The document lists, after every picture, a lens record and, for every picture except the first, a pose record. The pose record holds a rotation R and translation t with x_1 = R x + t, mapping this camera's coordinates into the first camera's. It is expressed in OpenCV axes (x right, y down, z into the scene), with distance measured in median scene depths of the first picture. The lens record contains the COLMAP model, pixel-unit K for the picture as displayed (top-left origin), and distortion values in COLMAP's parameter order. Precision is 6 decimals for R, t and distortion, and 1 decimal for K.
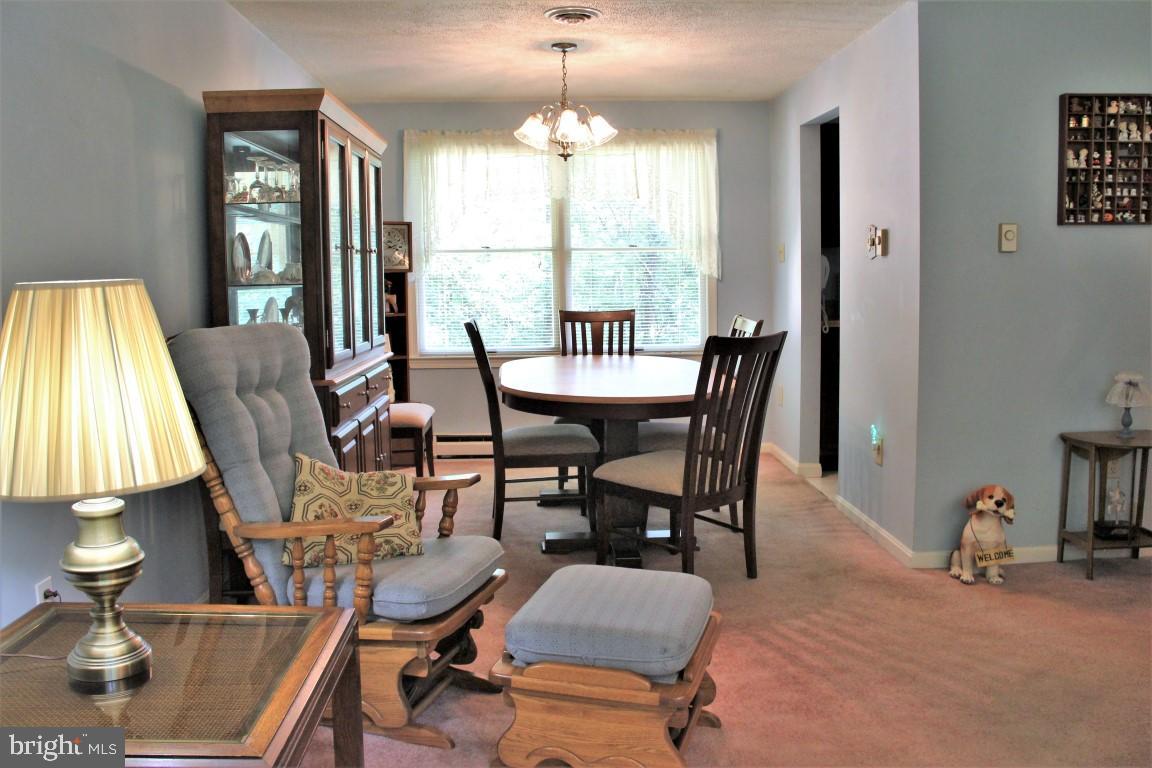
lens RADIAL K [[972.4, 0, 582.1], [0, 972.4, 381.6], [0, 0, 1]] dist [-0.178817, 0.158208]
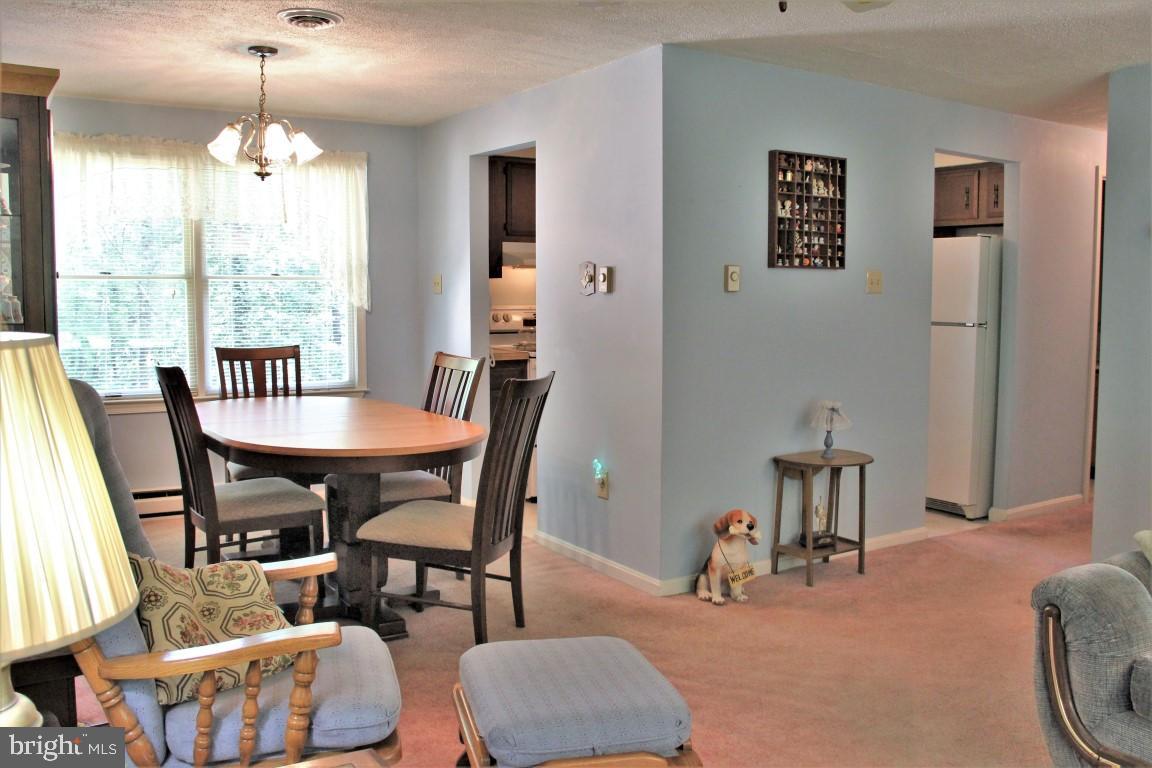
lens RADIAL K [[988.3, 0, 575.8], [0, 988.3, 381.2], [0, 0, 1]] dist [-0.200315, 0.230008]
pose [[0.867246, -0.026411, 0.497179, -0.265050], [0.038765, 0.999143, -0.014543, -0.026431], [-0.496369, 0.031886, 0.867526, 0.120802]]
